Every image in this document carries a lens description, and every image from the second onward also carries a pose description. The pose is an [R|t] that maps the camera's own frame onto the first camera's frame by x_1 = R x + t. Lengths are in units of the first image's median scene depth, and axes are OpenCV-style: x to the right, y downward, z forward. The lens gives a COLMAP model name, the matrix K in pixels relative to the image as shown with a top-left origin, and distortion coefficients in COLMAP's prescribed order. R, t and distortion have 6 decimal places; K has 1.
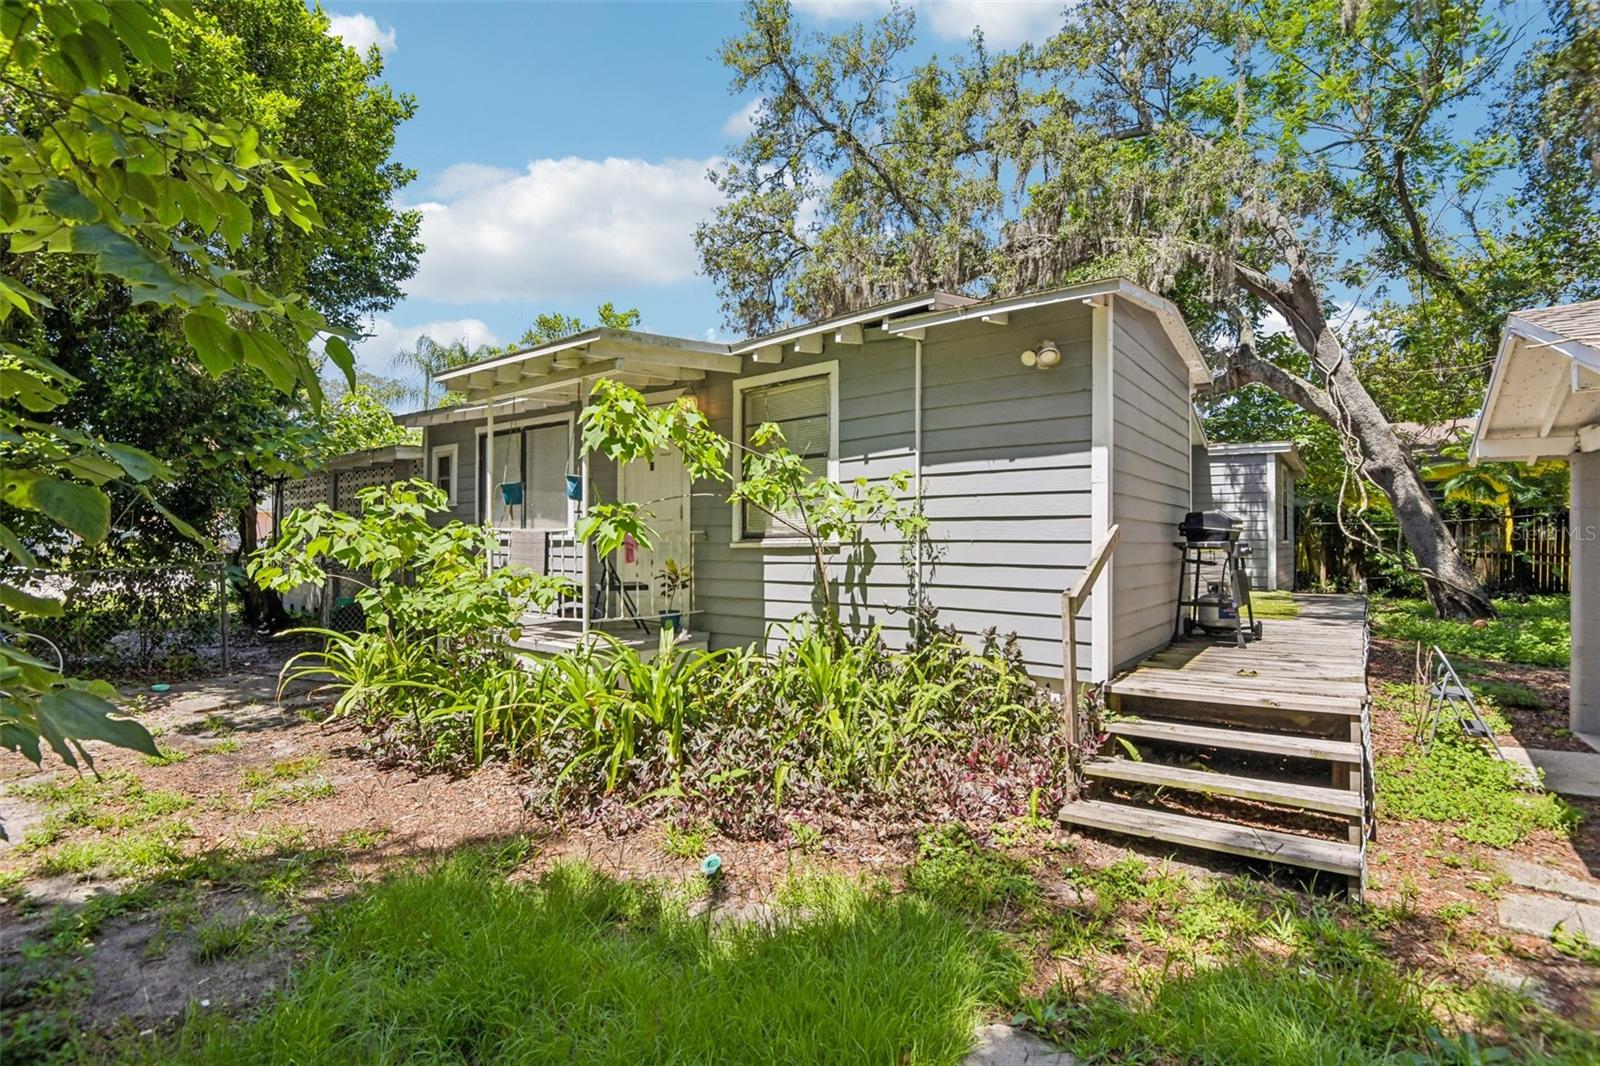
lens RADIAL K [[746.1, 0, 800.0], [0, 746.1, 533.0], [0, 0, 1]] dist [0.000255, -0.021771]
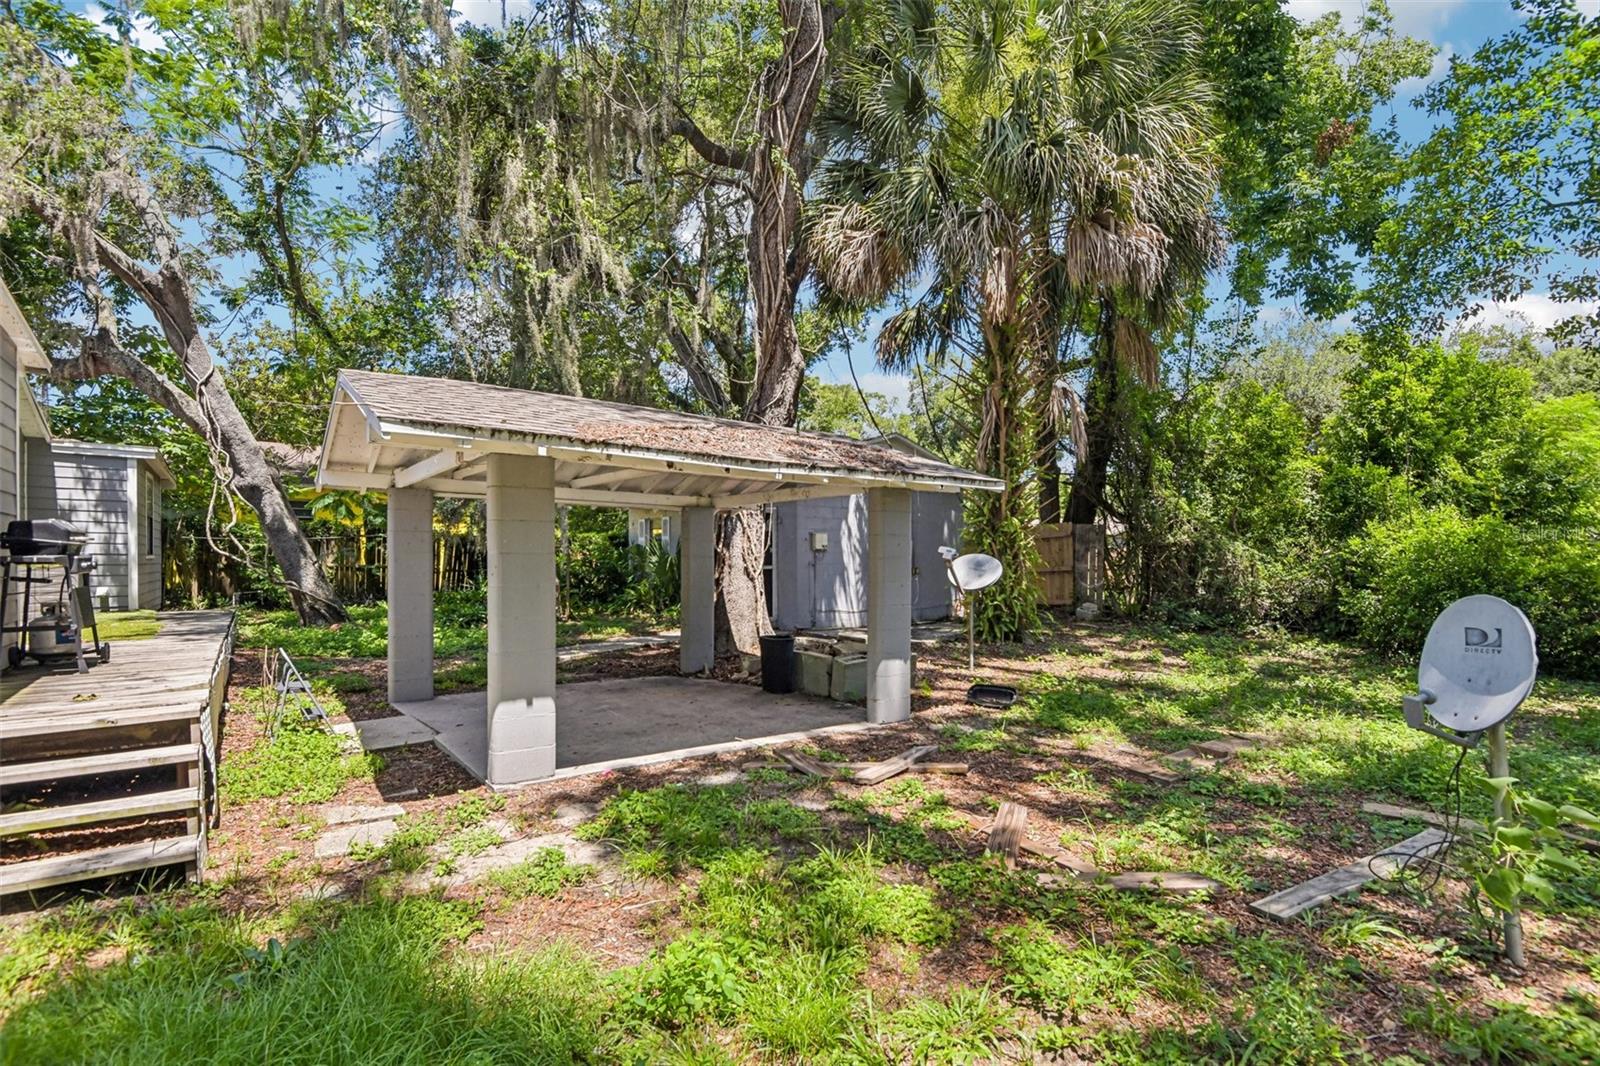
lens RADIAL K [[769.5, 0, 798.9], [0, 769.5, 568.6], [0, 0, 1]] dist [-0.022954, -0.006617]
pose [[0.285597, -0.013667, 0.958252, -0.015232], [-0.012221, 0.999765, 0.017901, 0.000181], [-0.958272, -0.016823, 0.285363, -0.049540]]
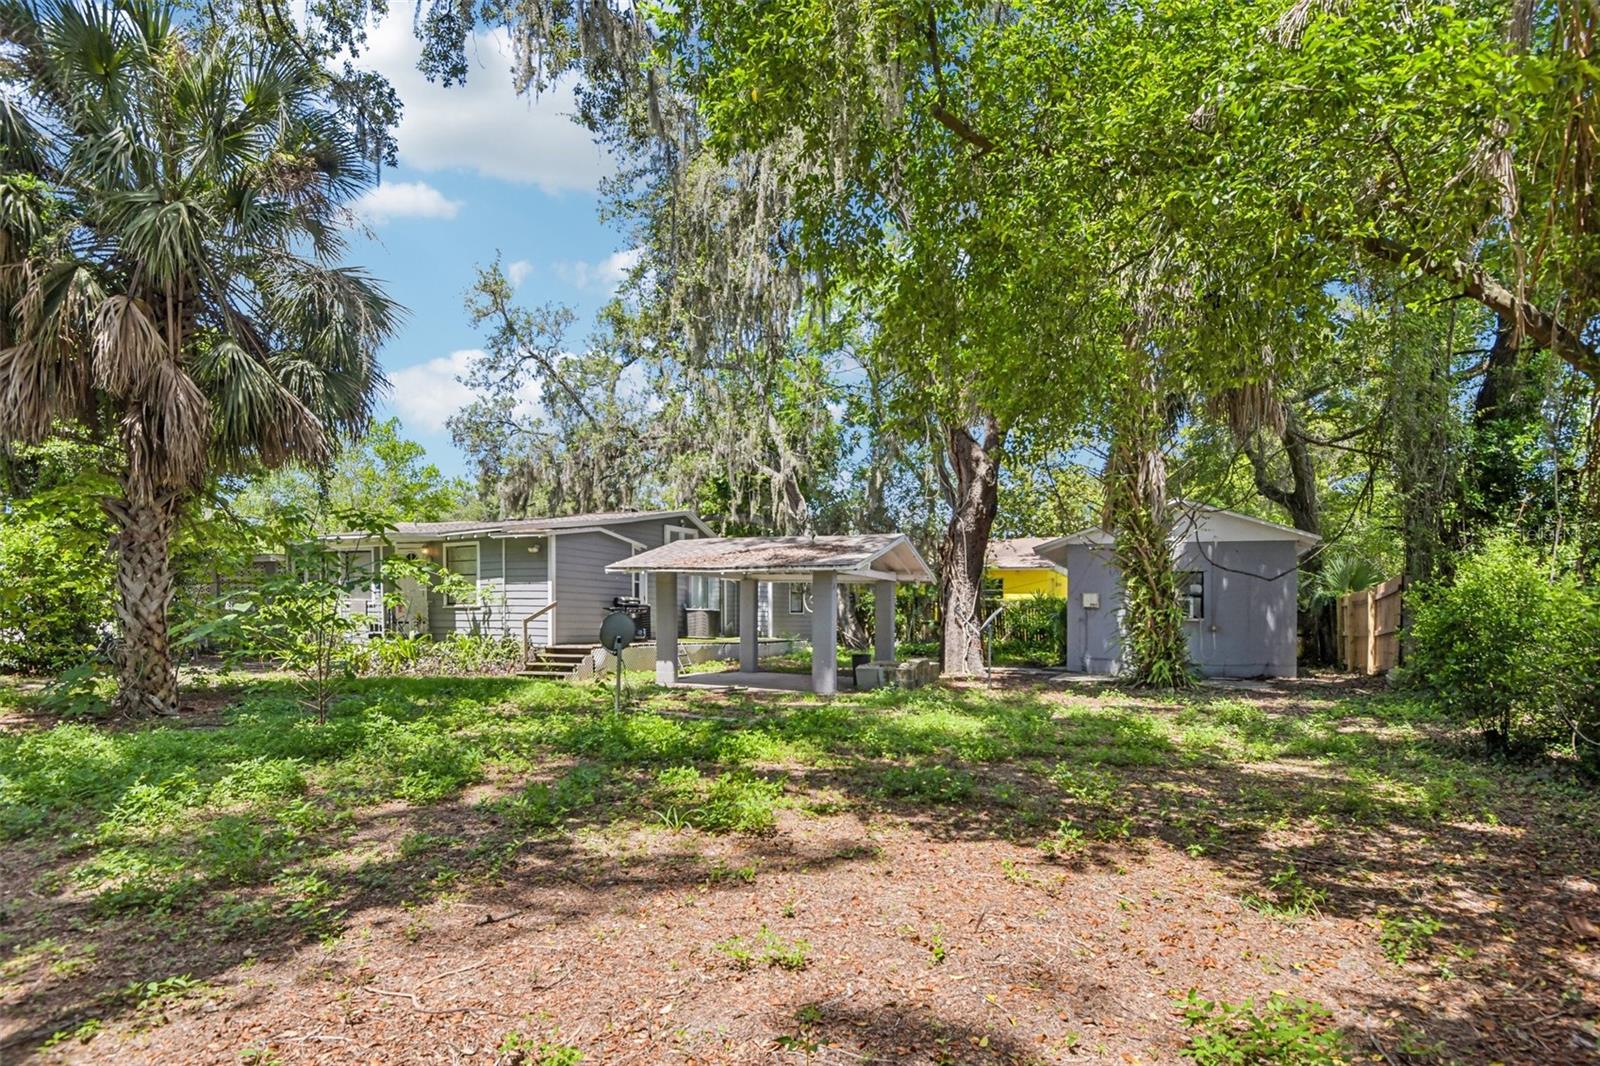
lens RADIAL K [[751.6, 0, 799.3], [0, 751.6, 664.2], [0, 0, 1]] dist [-0.000492, -0.000090]
pose [[0.971132, -0.004521, 0.238500, 0.152558], [-0.014190, 0.996955, 0.076676, -0.001199], [-0.238120, -0.077846, 0.968111, -0.579576]]
